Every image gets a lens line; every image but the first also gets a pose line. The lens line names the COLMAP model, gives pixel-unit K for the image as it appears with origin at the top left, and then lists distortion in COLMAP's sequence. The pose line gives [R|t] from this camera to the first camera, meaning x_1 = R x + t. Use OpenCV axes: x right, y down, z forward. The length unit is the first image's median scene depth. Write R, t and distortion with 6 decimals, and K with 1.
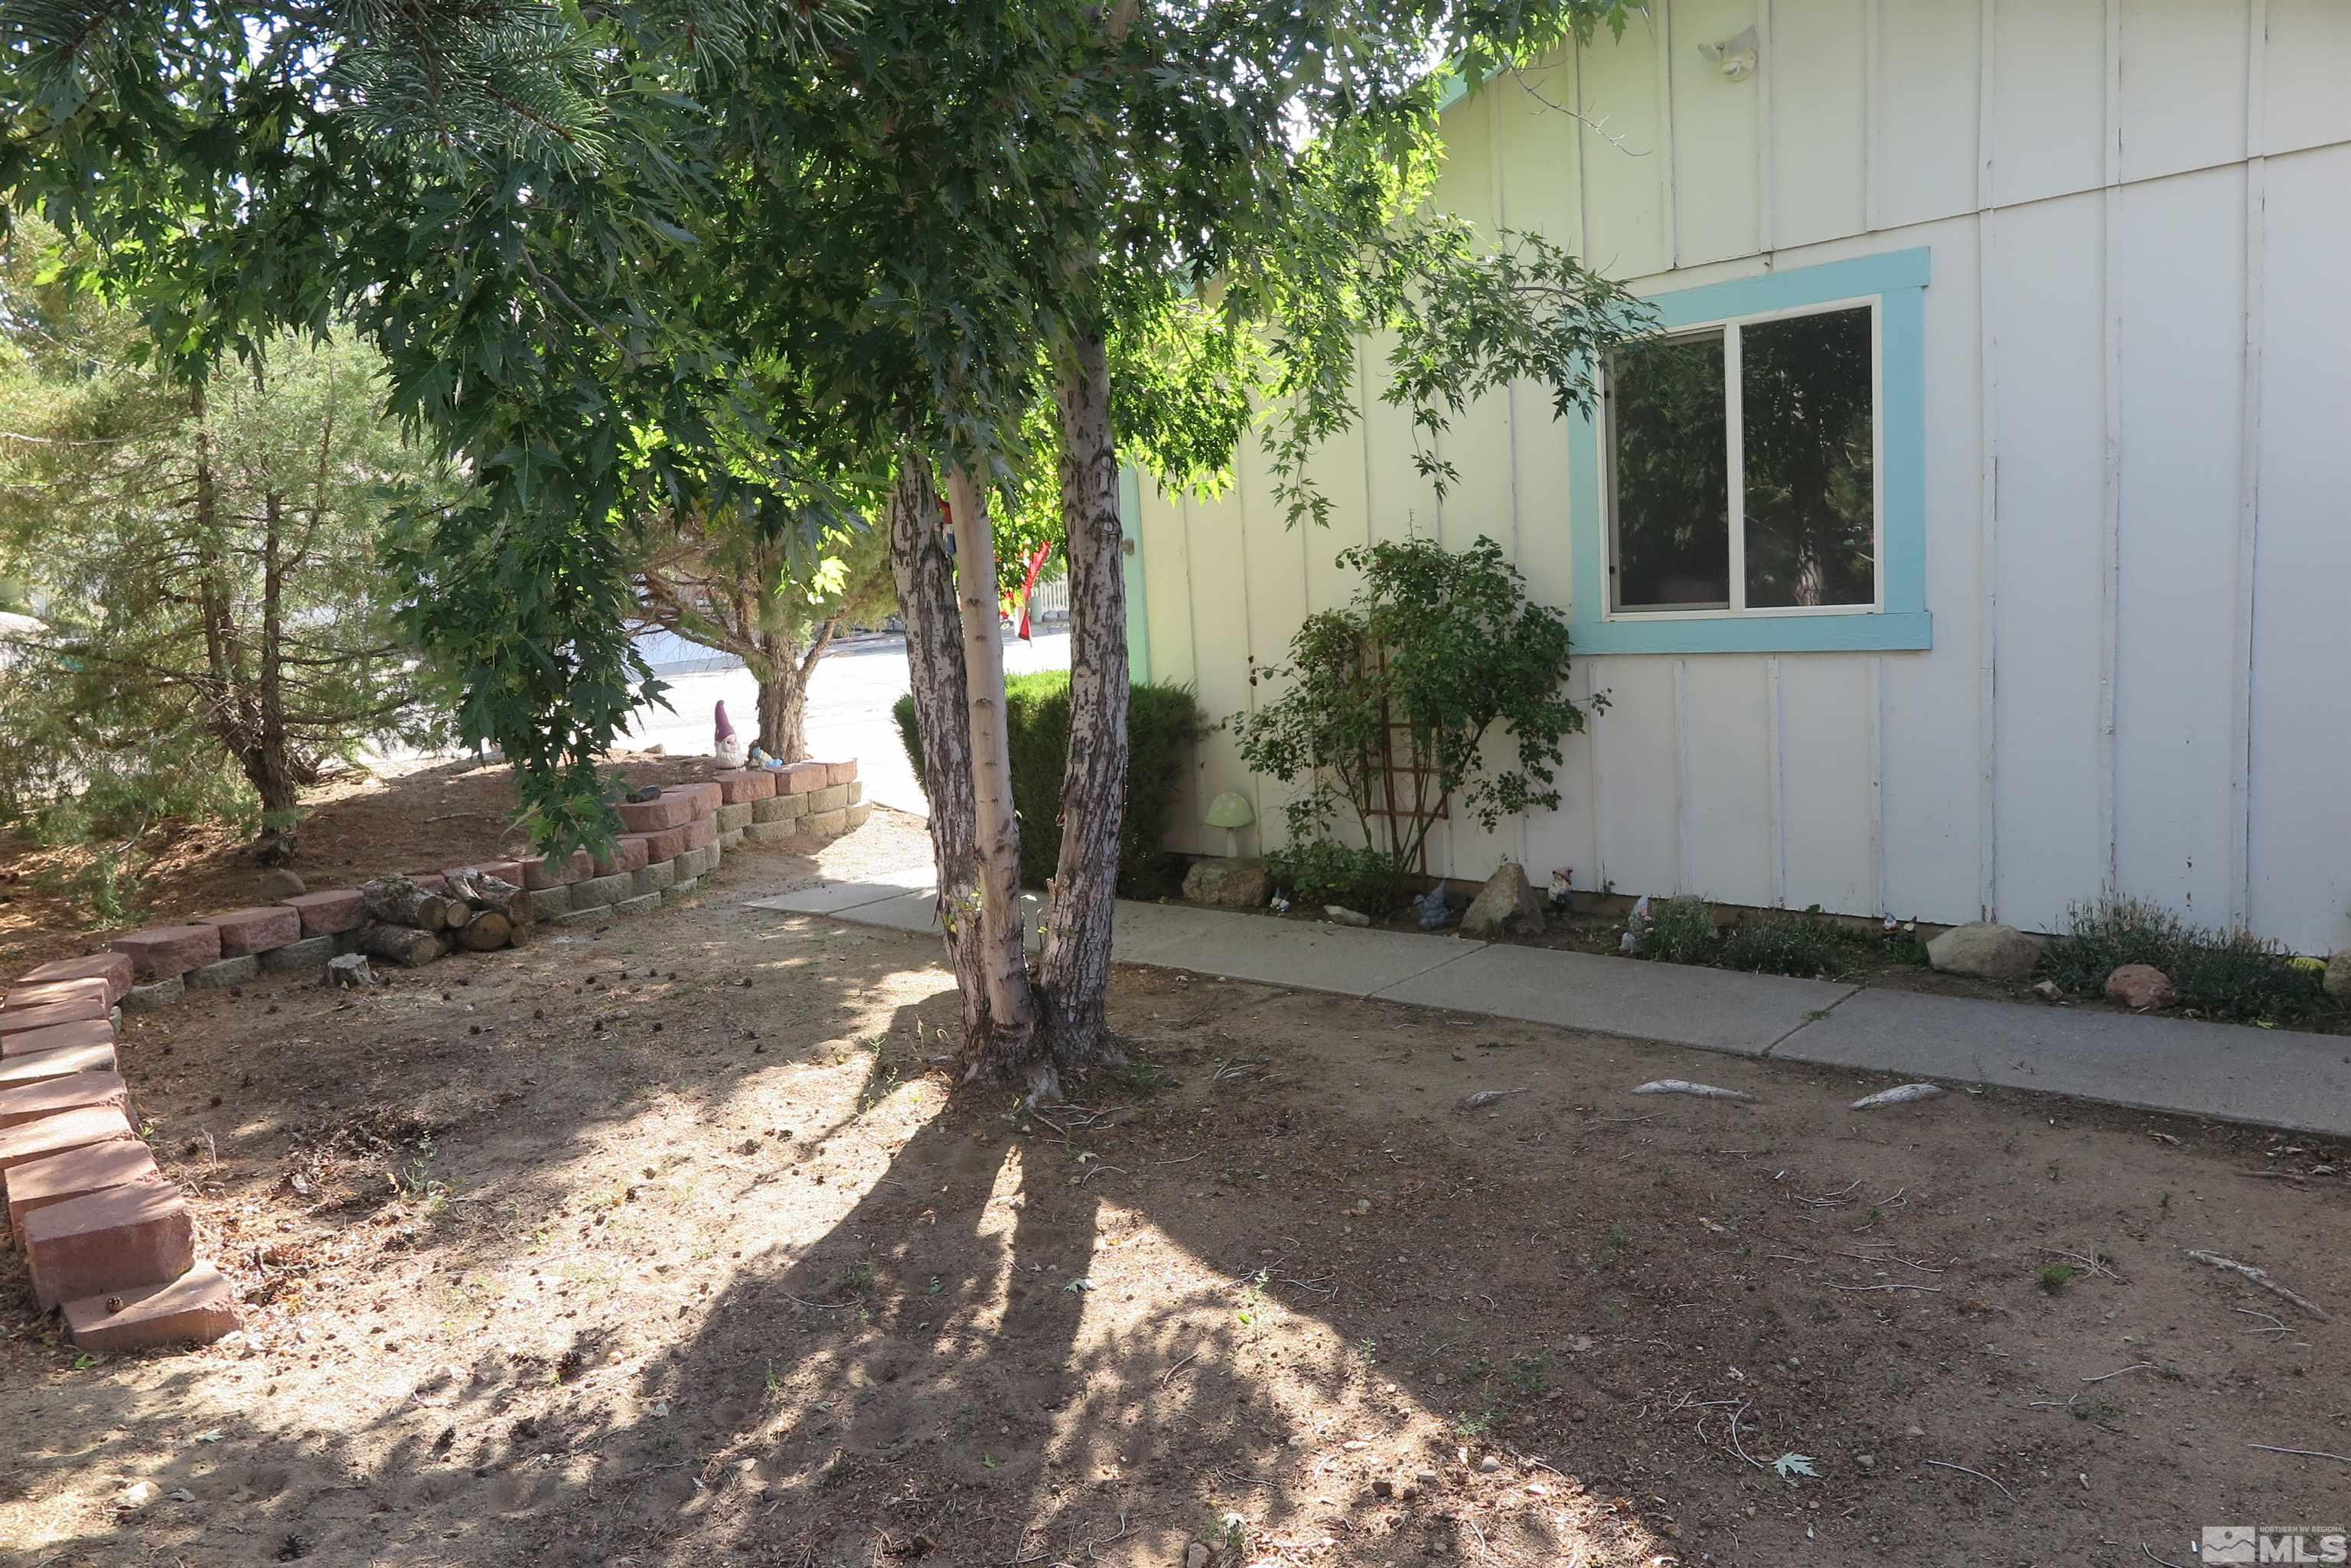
lens RADIAL K [[1623.3, 0, 1145.6], [0, 1623.3, 780.6], [0, 0, 1]] dist [-0.002339, 0.011051]
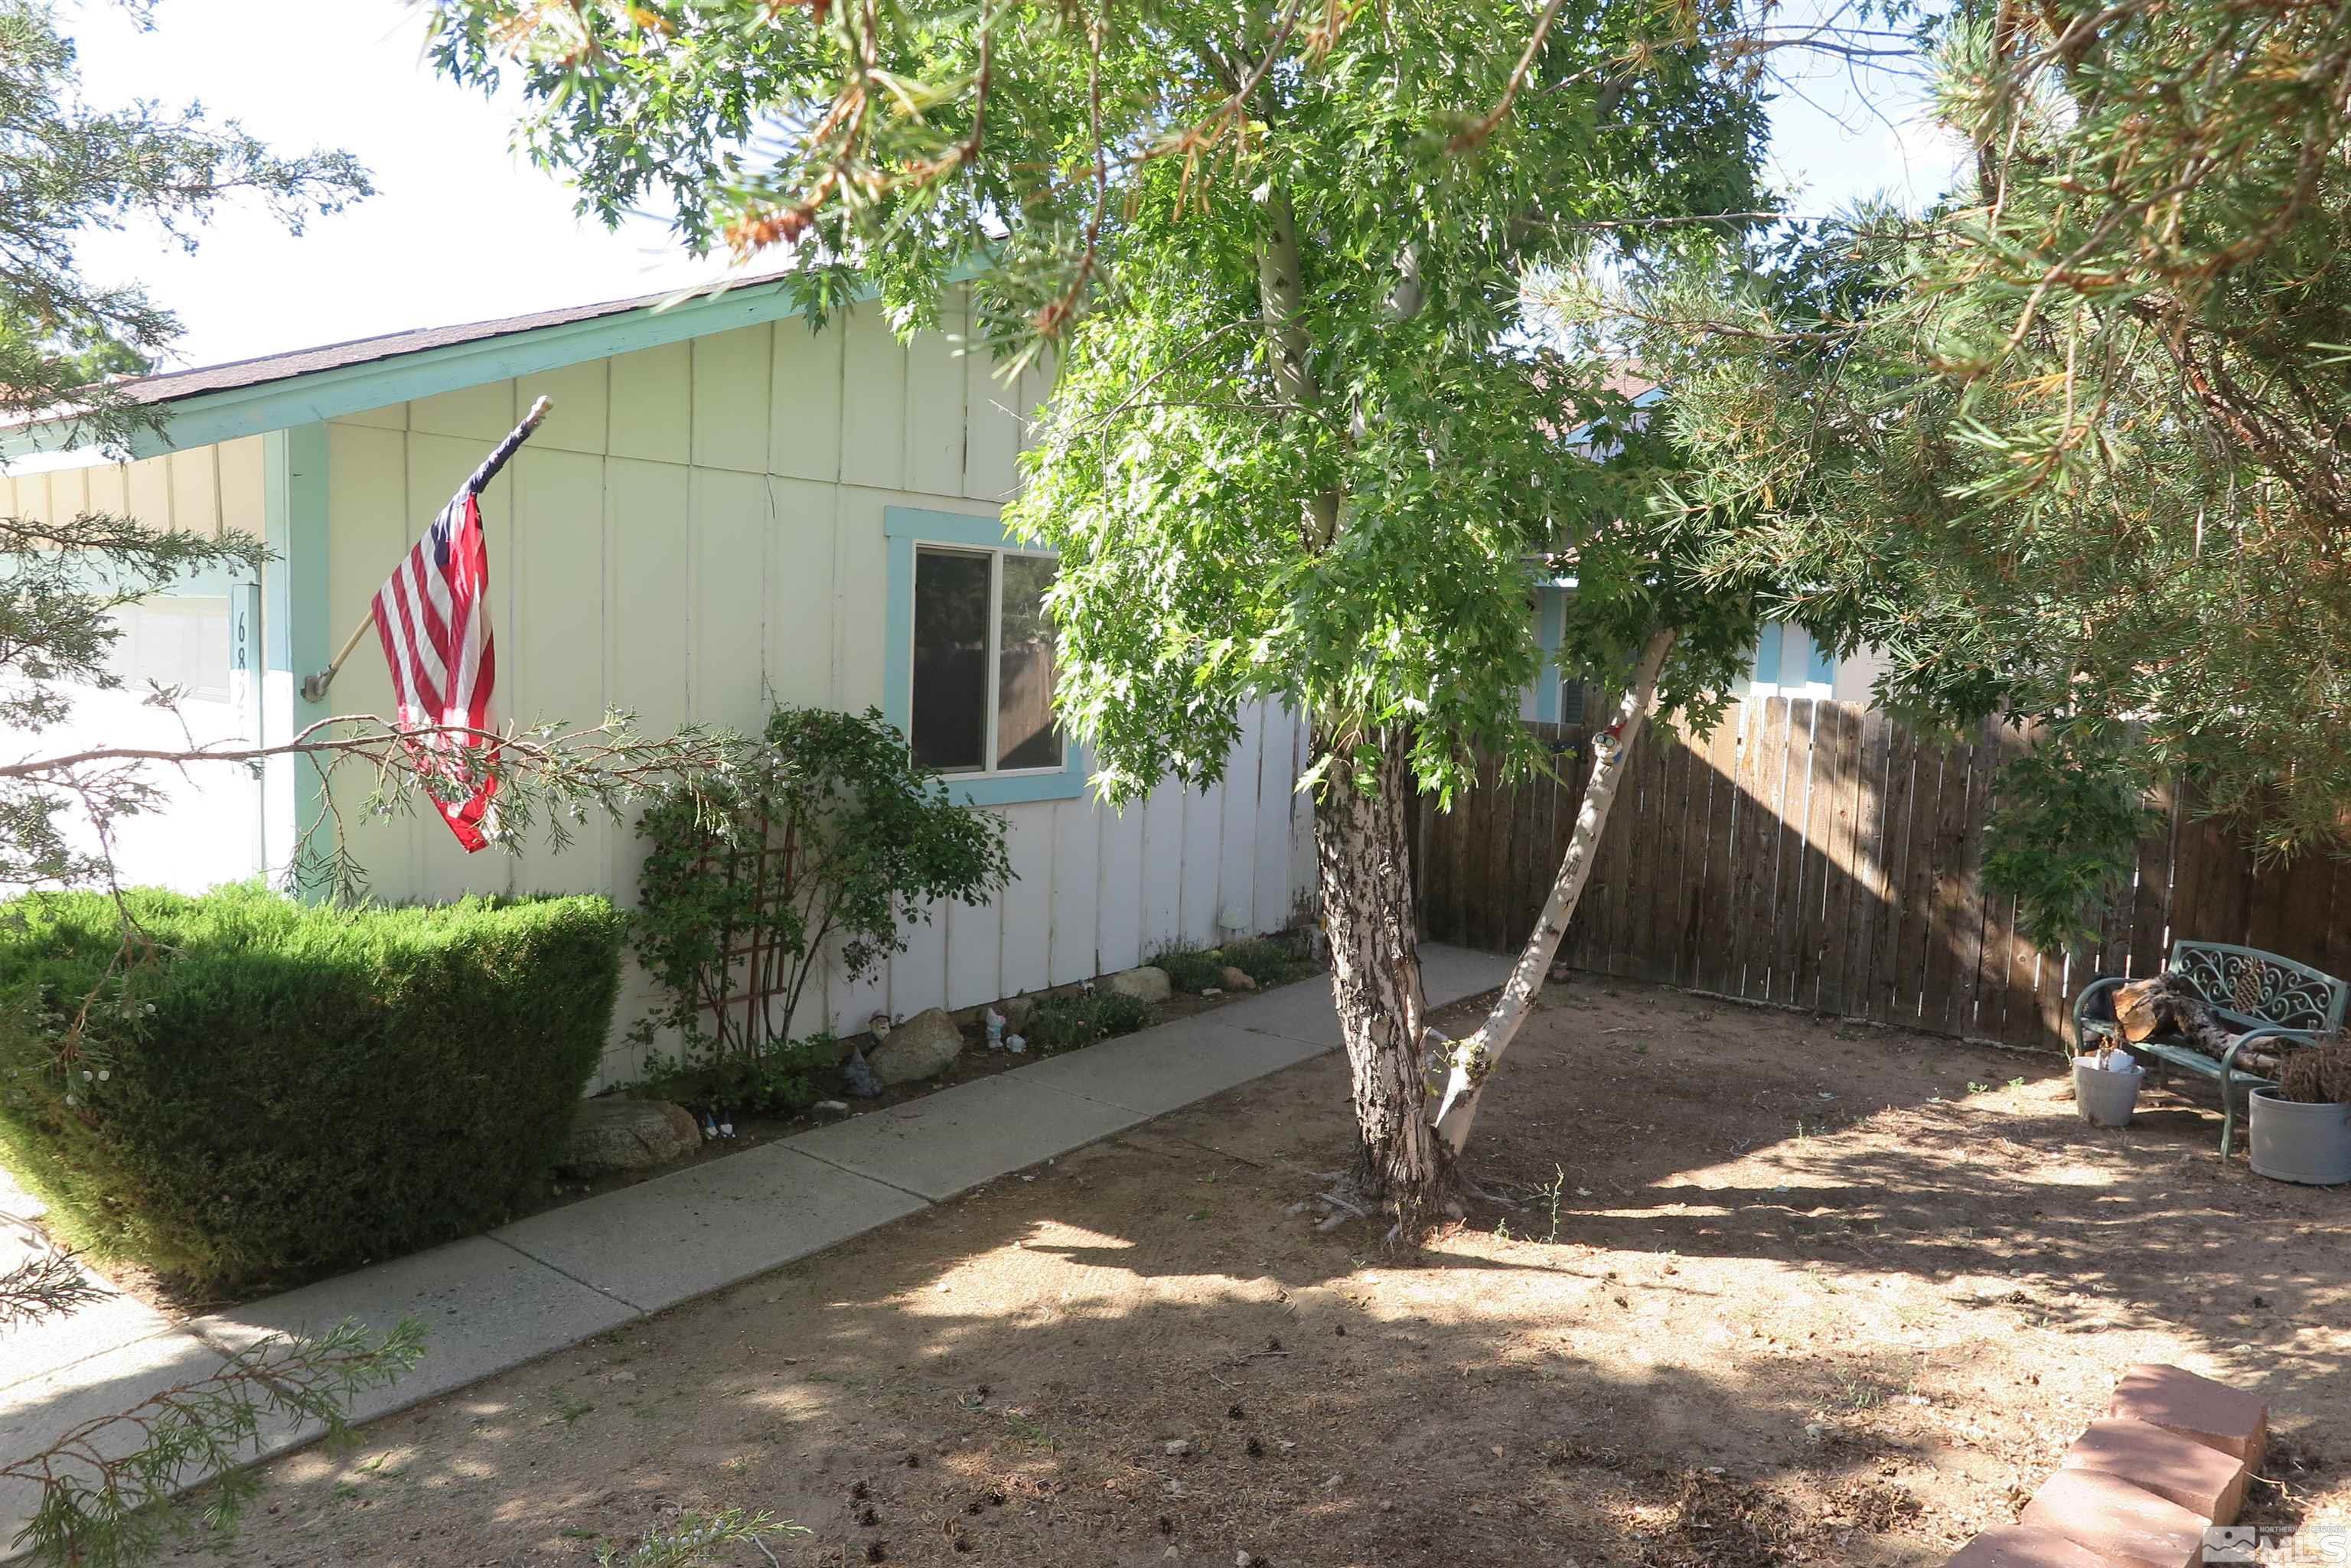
lens RADIAL K [[1611.2, 0, 1175.5], [0, 1611.2, 784.0], [0, 0, 1]] dist [-0.052720, -0.001322]
pose [[-0.114130, -0.039660, 0.992674, -1.197539], [0.098573, 0.993820, 0.051039, -0.192402], [-0.988563, 0.103676, -0.109515, 1.310868]]
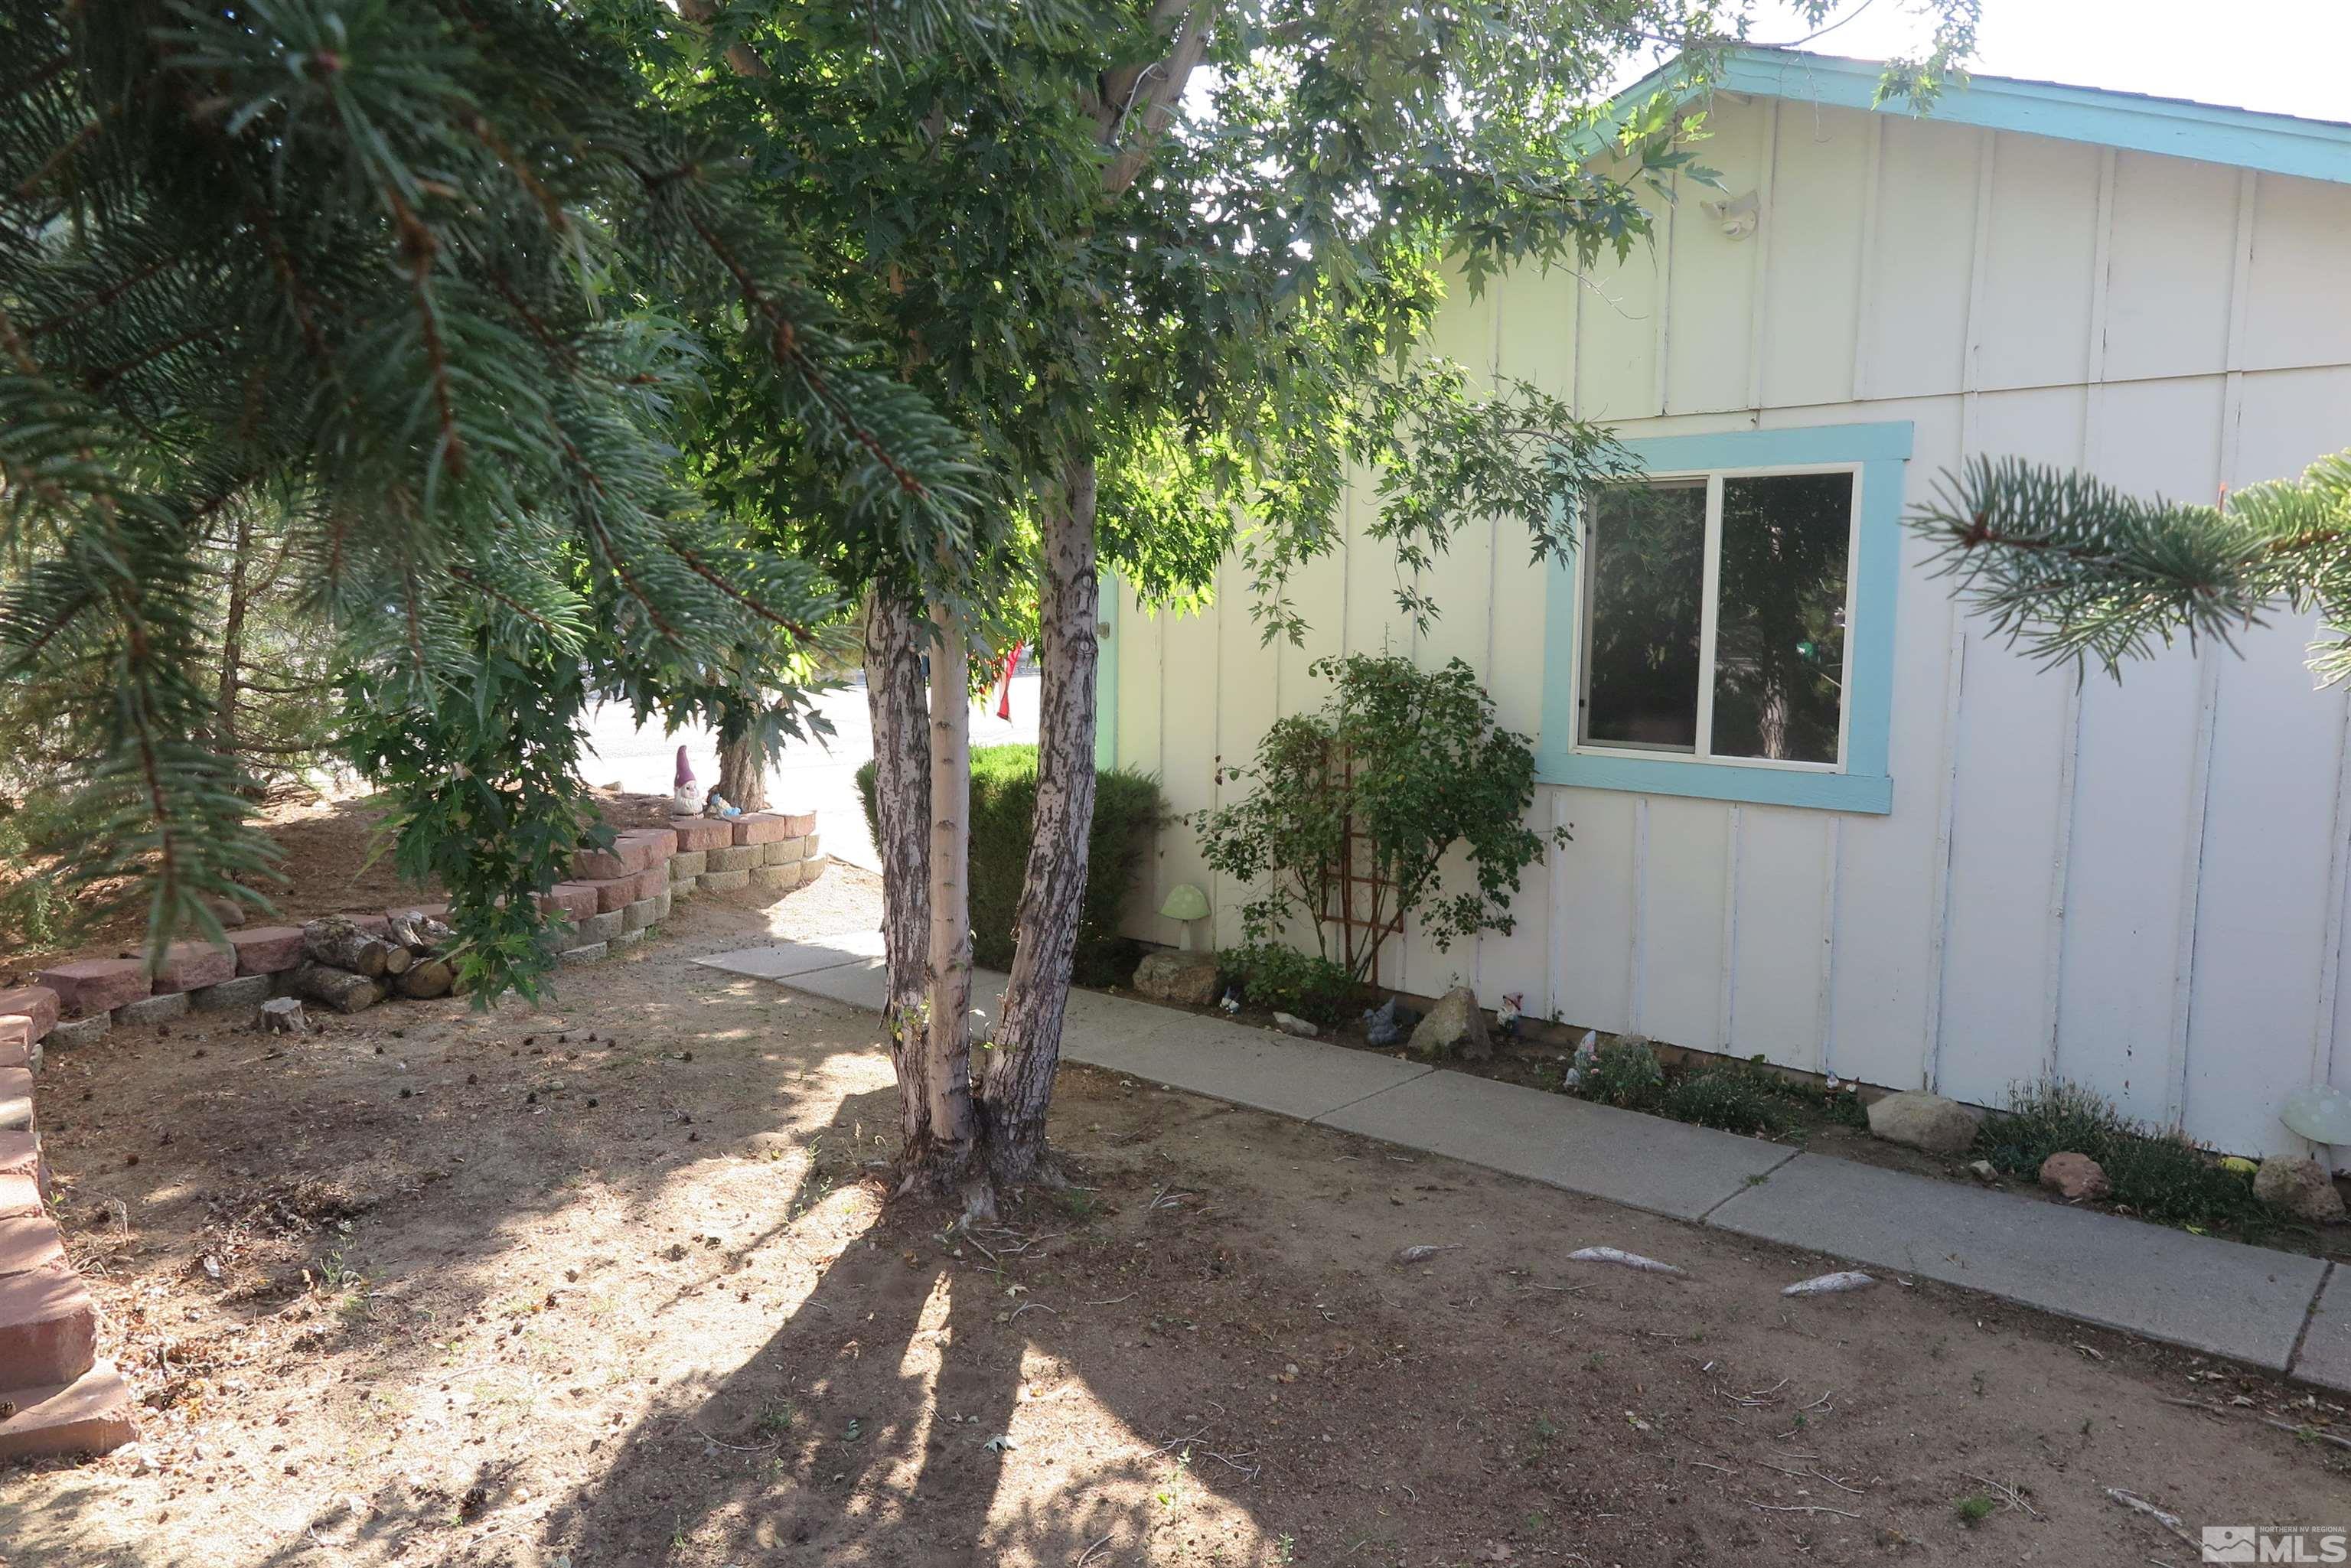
lens RADIAL K [[1623.3, 0, 1142.6], [0, 1623.3, 781.7], [0, 0, 1]] dist [0.000558, 0.005873]
pose [[0.997188, 0.071701, 0.021813, -0.003176], [-0.071280, 0.997265, -0.019517, -0.057782], [-0.023153, 0.017907, 0.999572, 0.002137]]
